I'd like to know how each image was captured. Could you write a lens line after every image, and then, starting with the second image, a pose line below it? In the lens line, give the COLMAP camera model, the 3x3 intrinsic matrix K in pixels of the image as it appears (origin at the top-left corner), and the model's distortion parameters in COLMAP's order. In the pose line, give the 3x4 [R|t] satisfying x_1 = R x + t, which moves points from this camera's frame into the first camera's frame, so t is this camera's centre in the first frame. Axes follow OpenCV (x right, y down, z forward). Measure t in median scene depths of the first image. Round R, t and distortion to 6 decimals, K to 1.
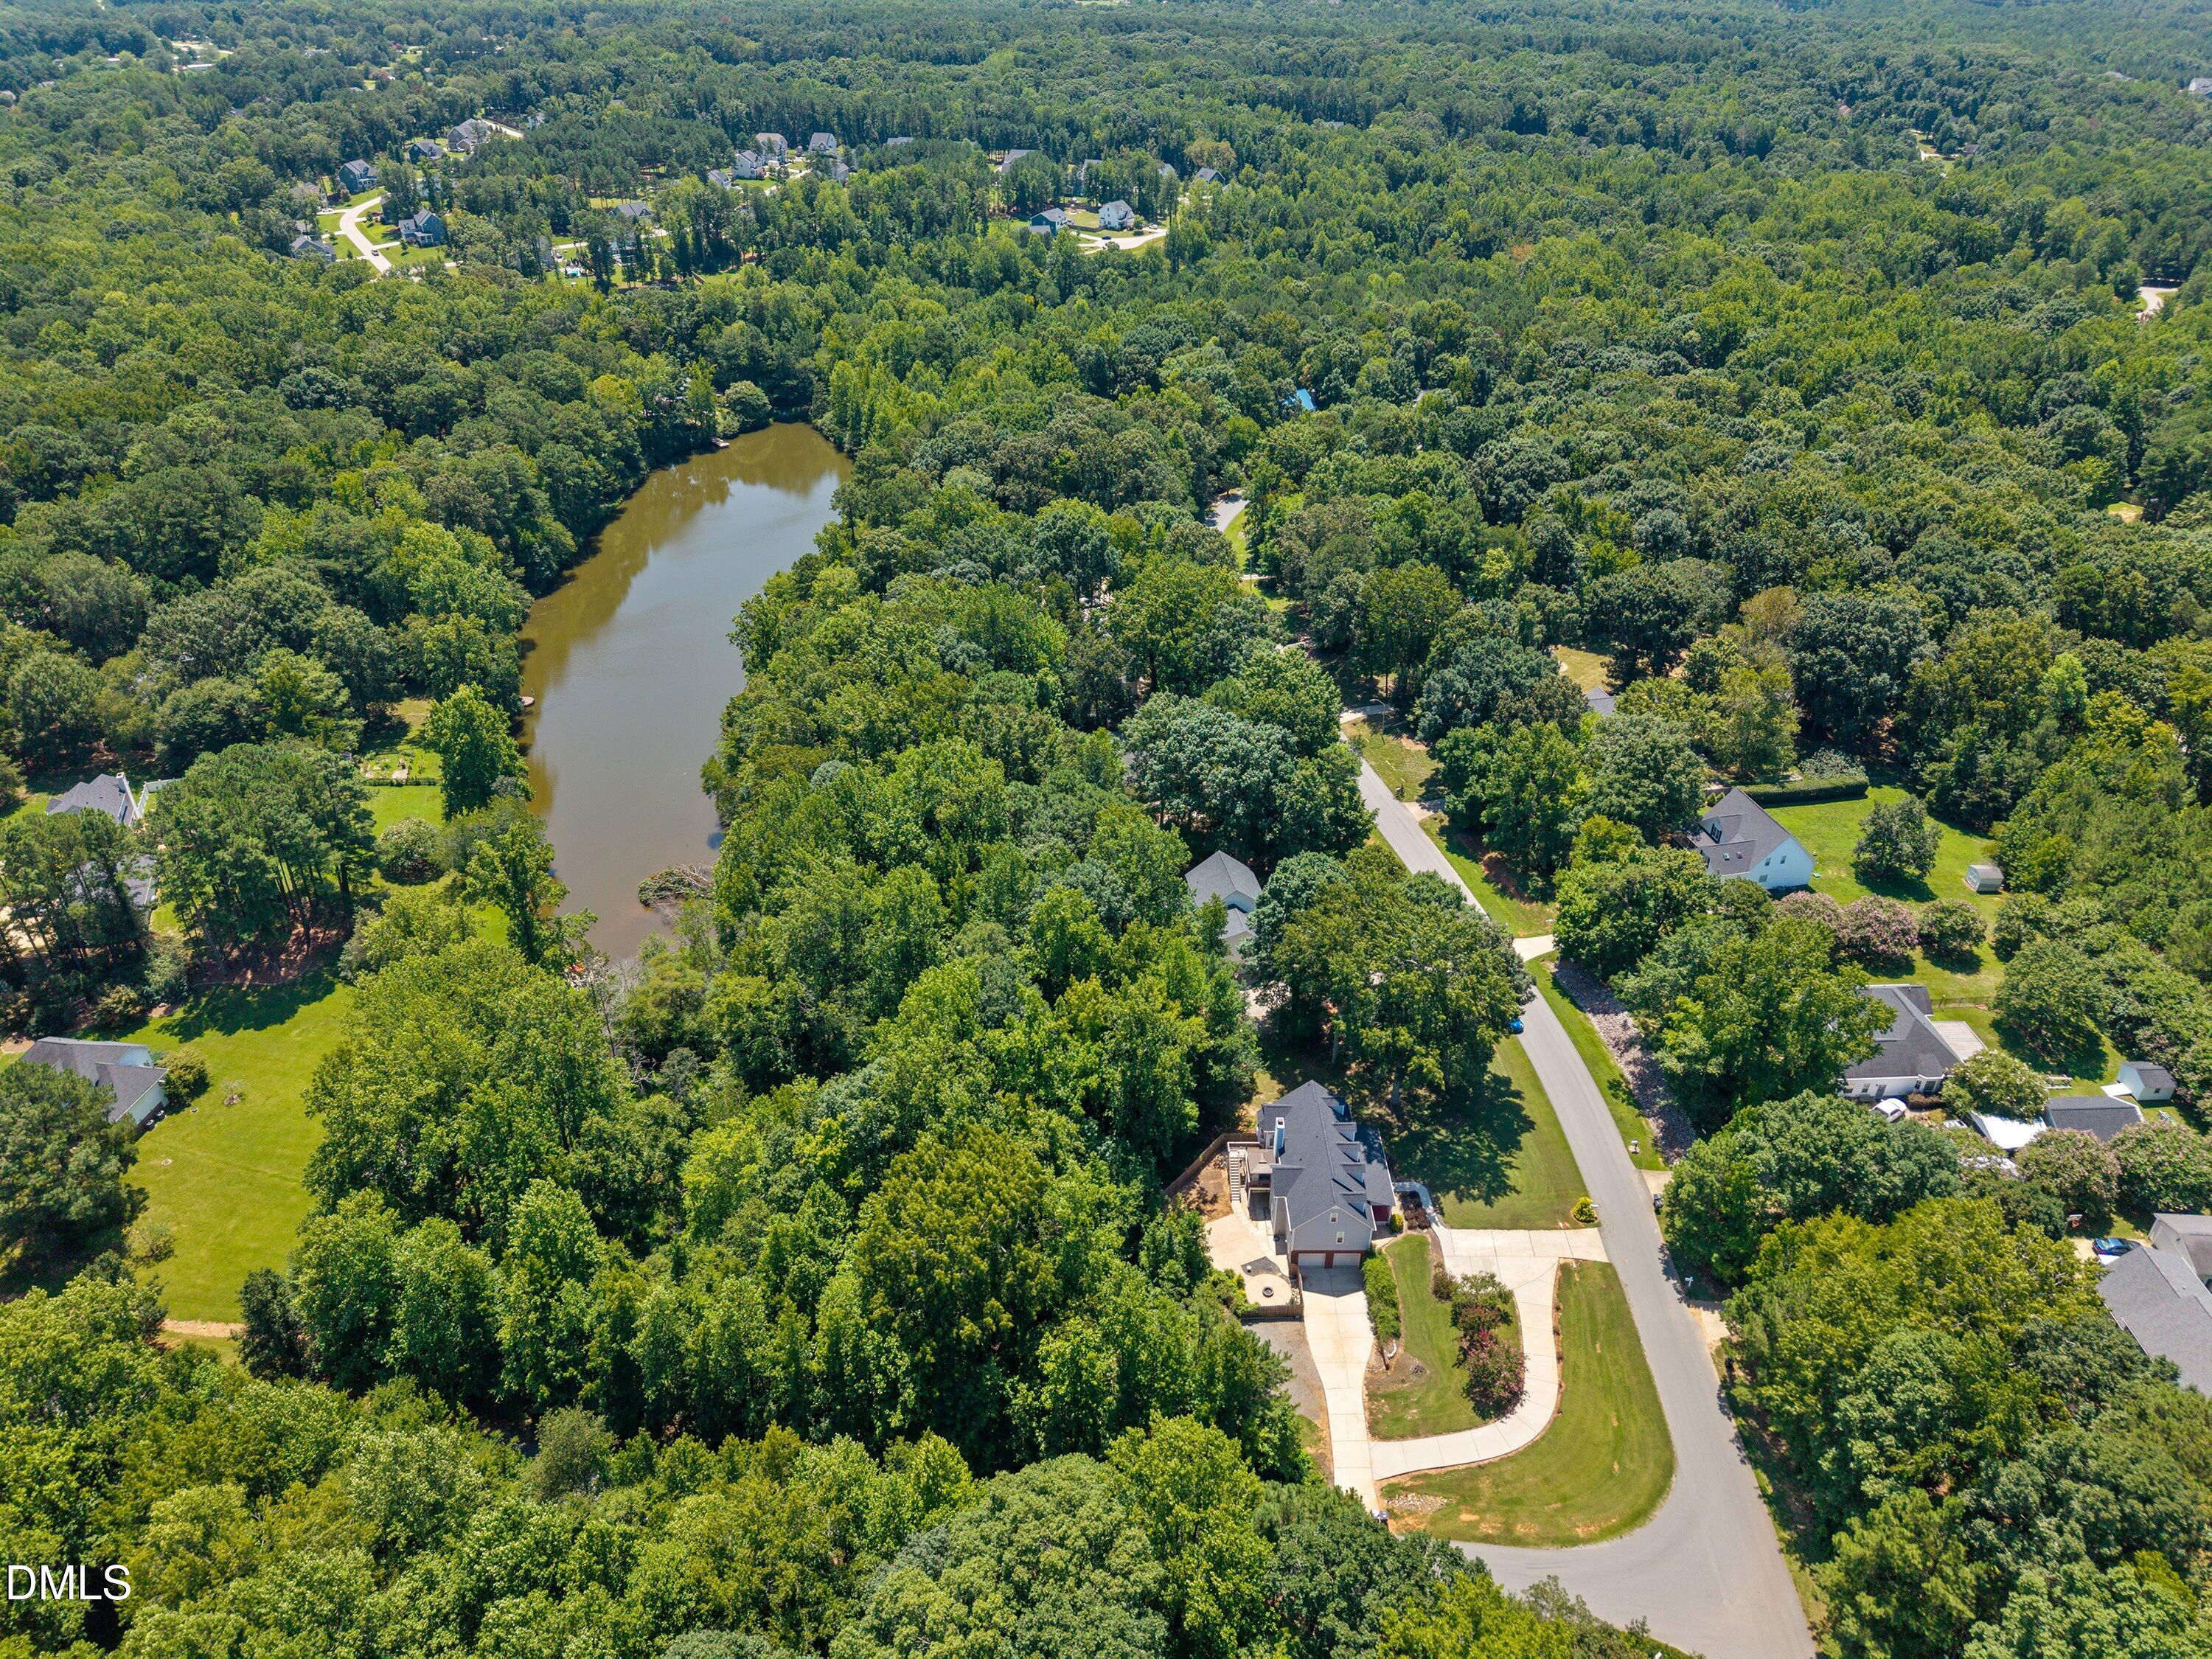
lens RADIAL K [[1464.0, 0, 1106.0], [0, 1464.0, 829.5], [0, 0, 1]] dist [0.013971, -0.007533]
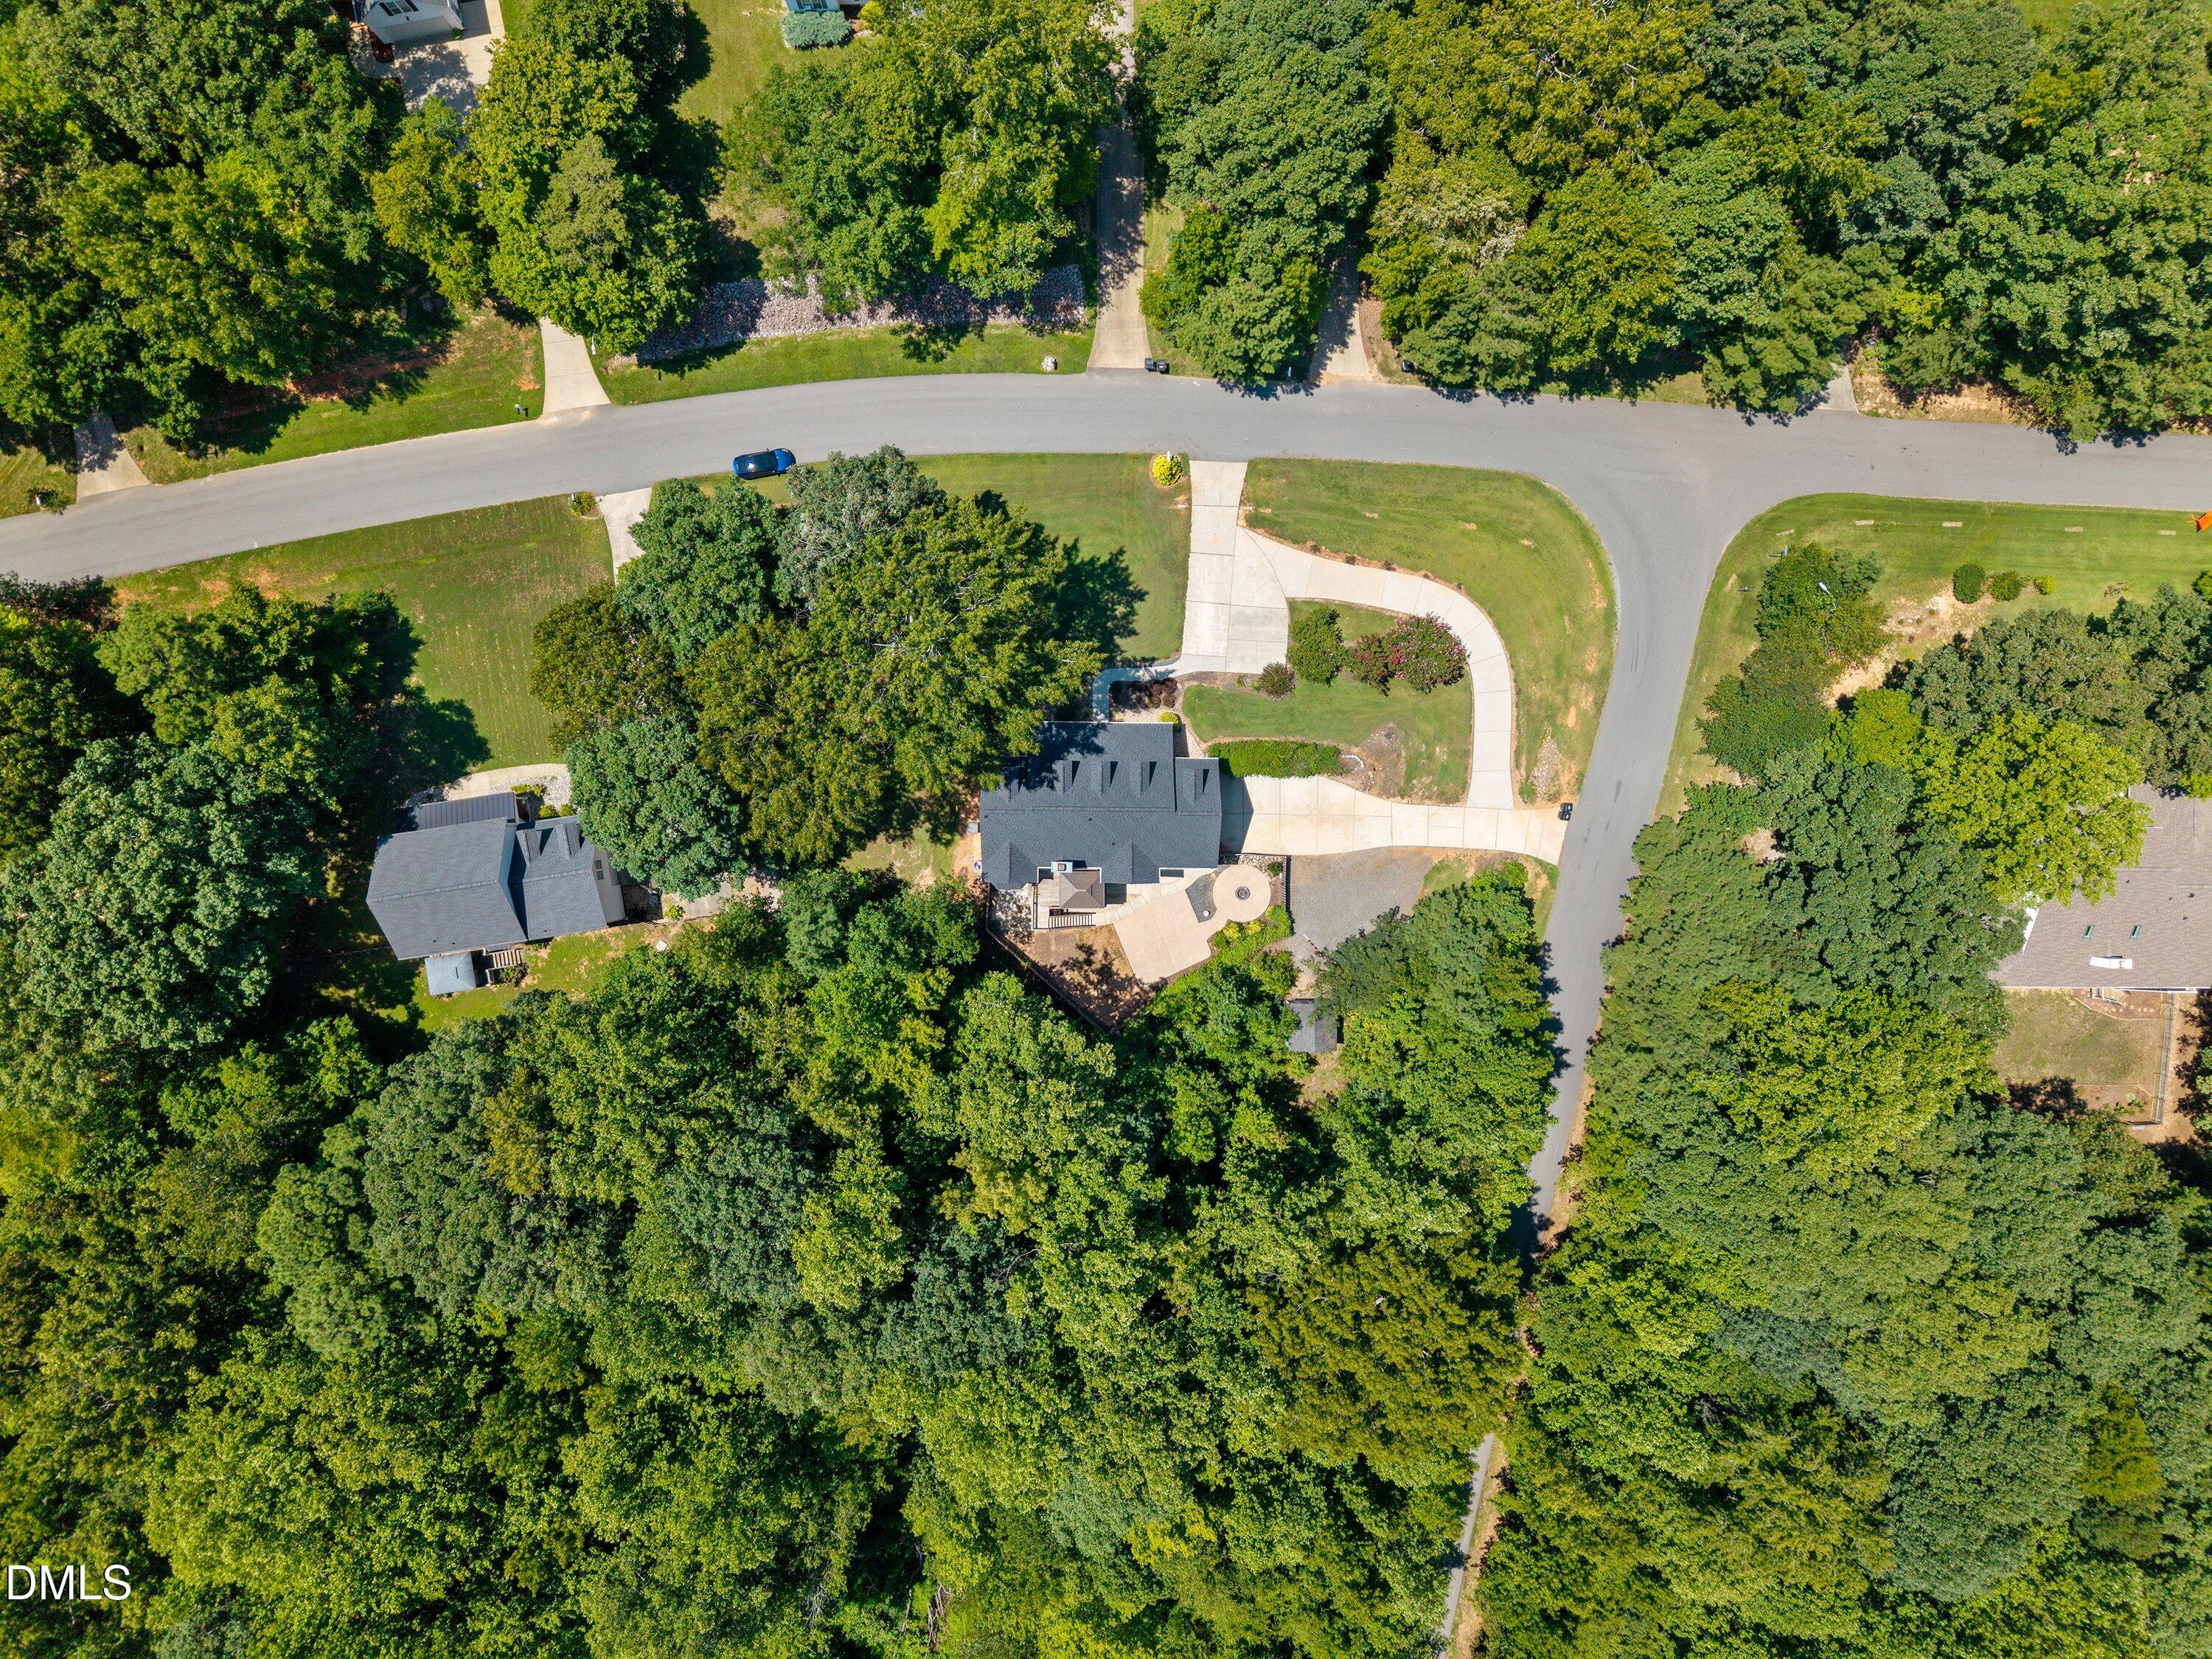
lens RADIAL K [[1464.0, 0, 1106.0], [0, 1464.0, 829.5], [0, 0, 1]] dist [0.013971, -0.007533]
pose [[0.013766, -0.999876, -0.007651, 0.131414], [0.508291, 0.000408, 0.861185, -0.358391], [-0.861075, -0.015744, 0.508234, 0.573483]]
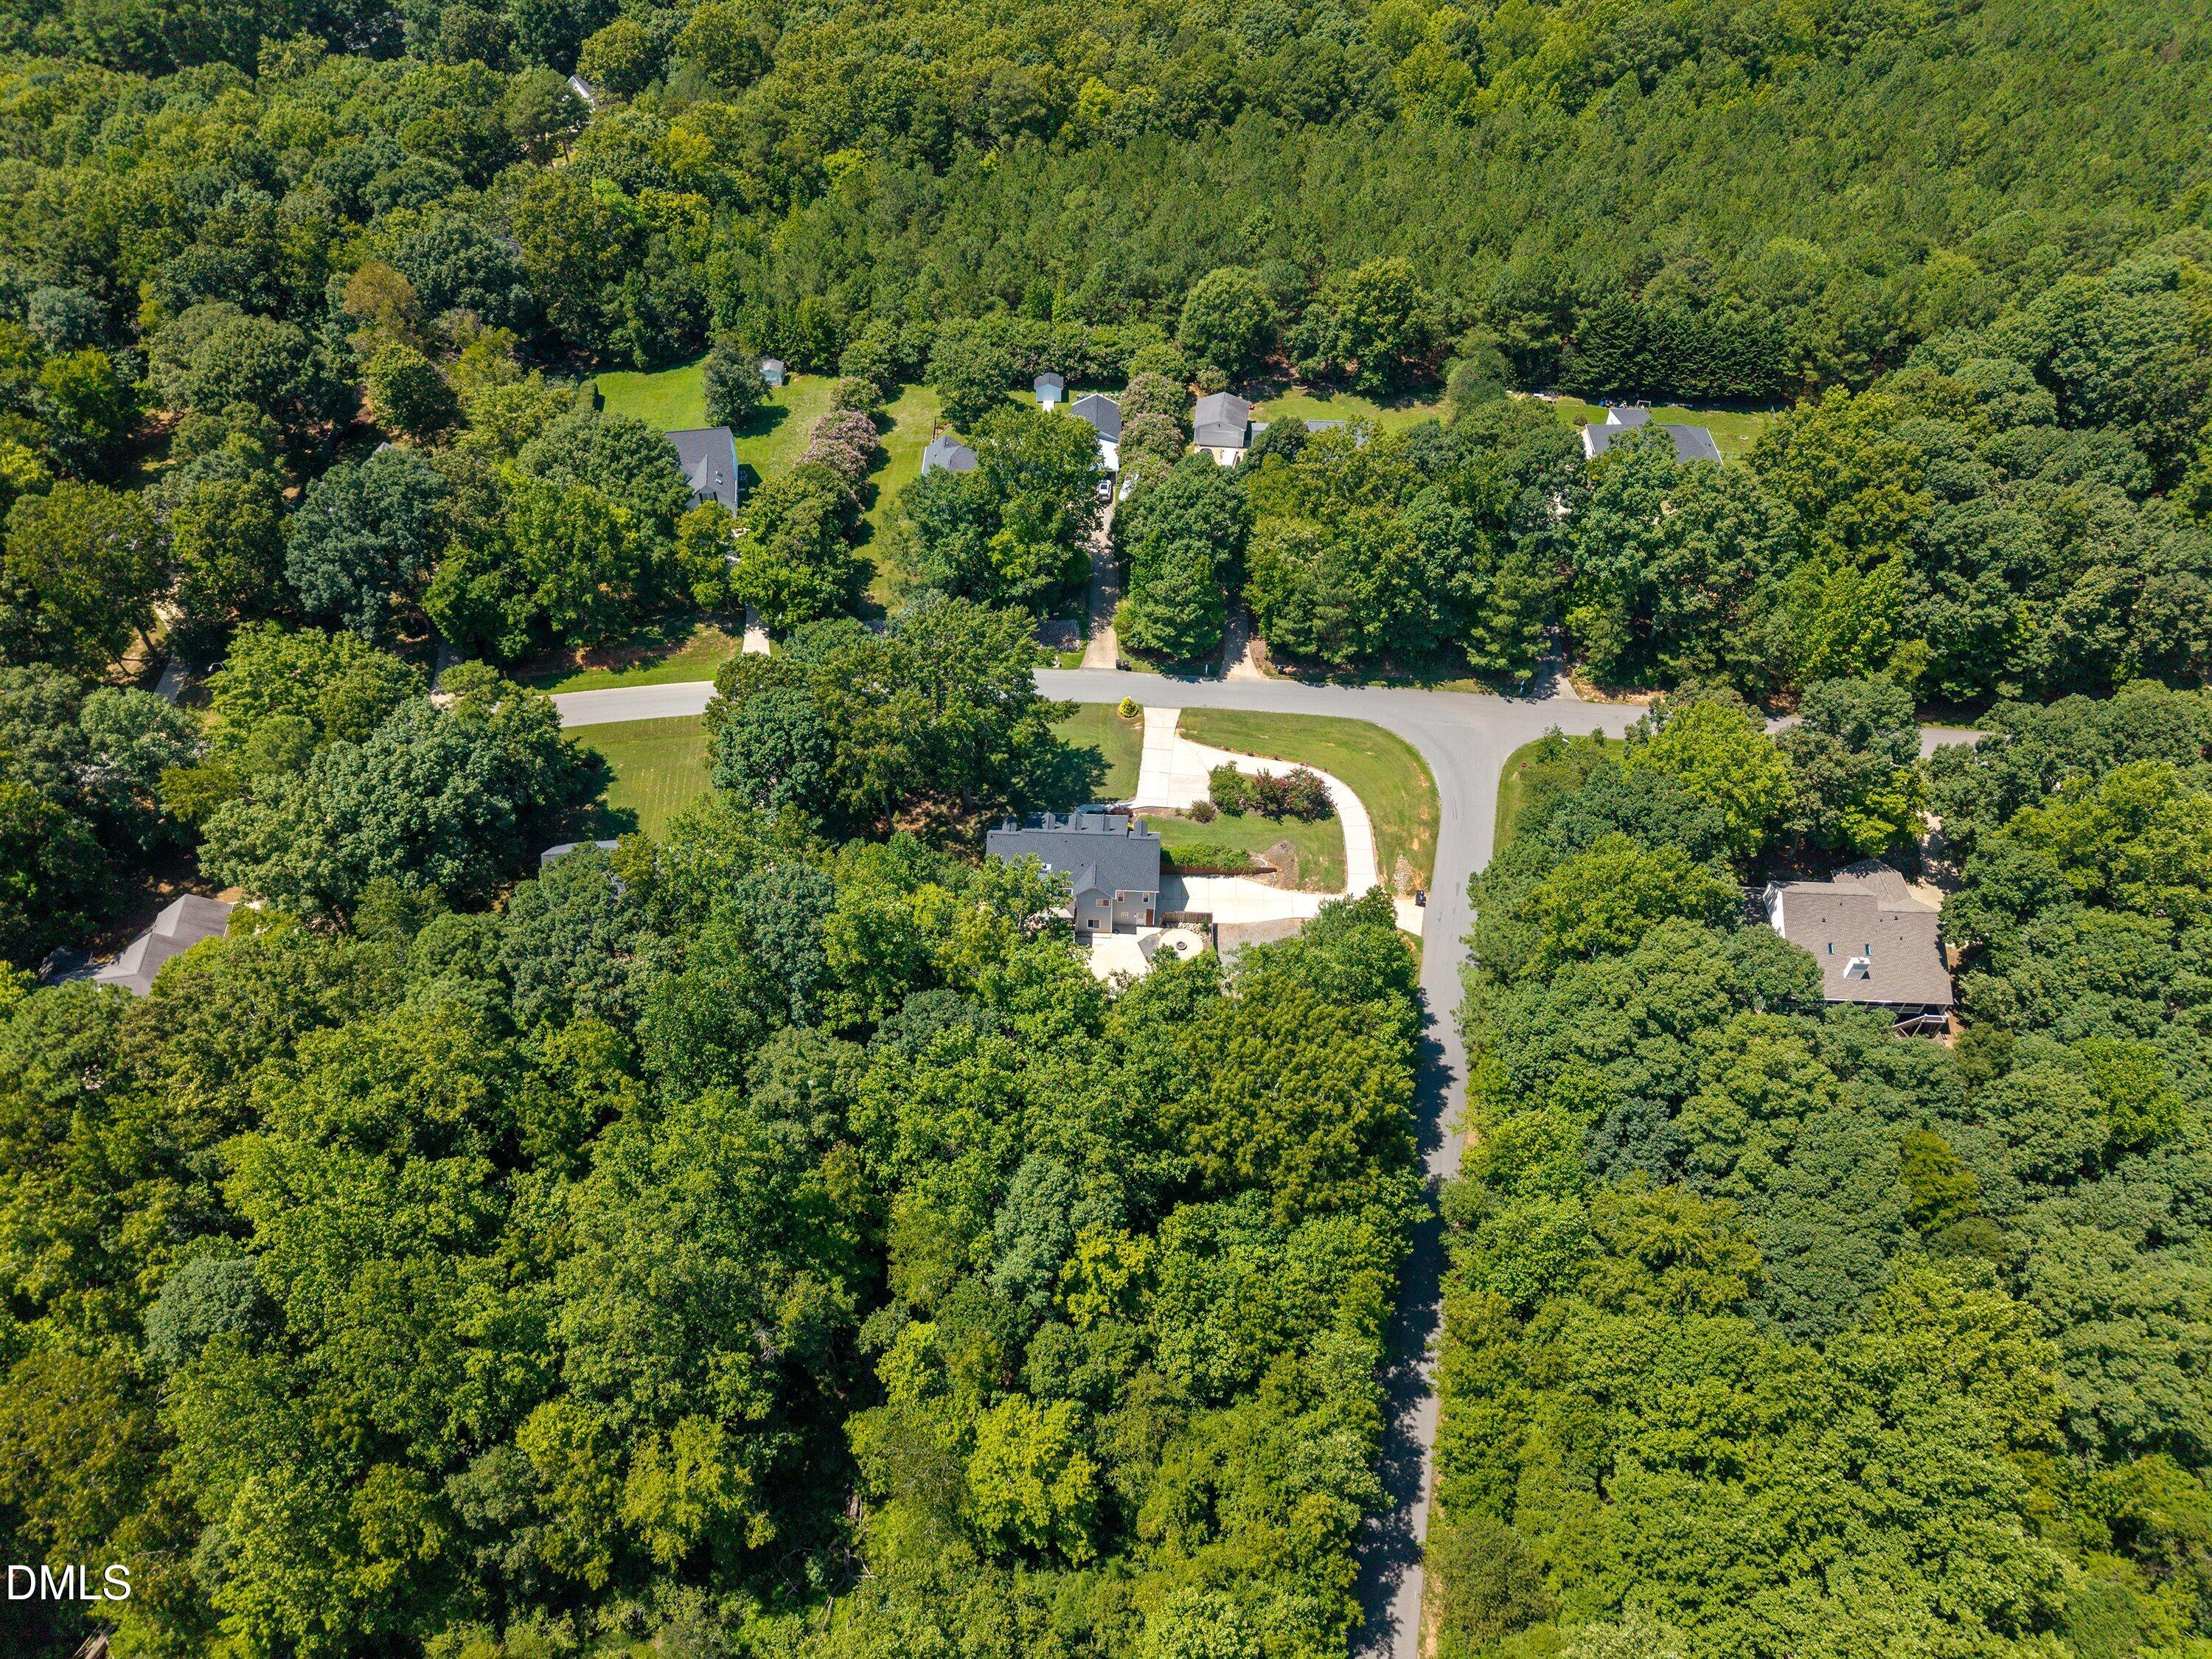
lens RADIAL K [[1471.2, 0, 1106.0], [0, 1471.2, 829.5], [0, 0, 1]] dist [0.073095, -0.001526]
pose [[0.047050, -0.715551, 0.696974, -0.493609], [0.514301, 0.615509, 0.597196, -0.342178], [-0.856318, 0.330357, 0.396968, 0.522585]]
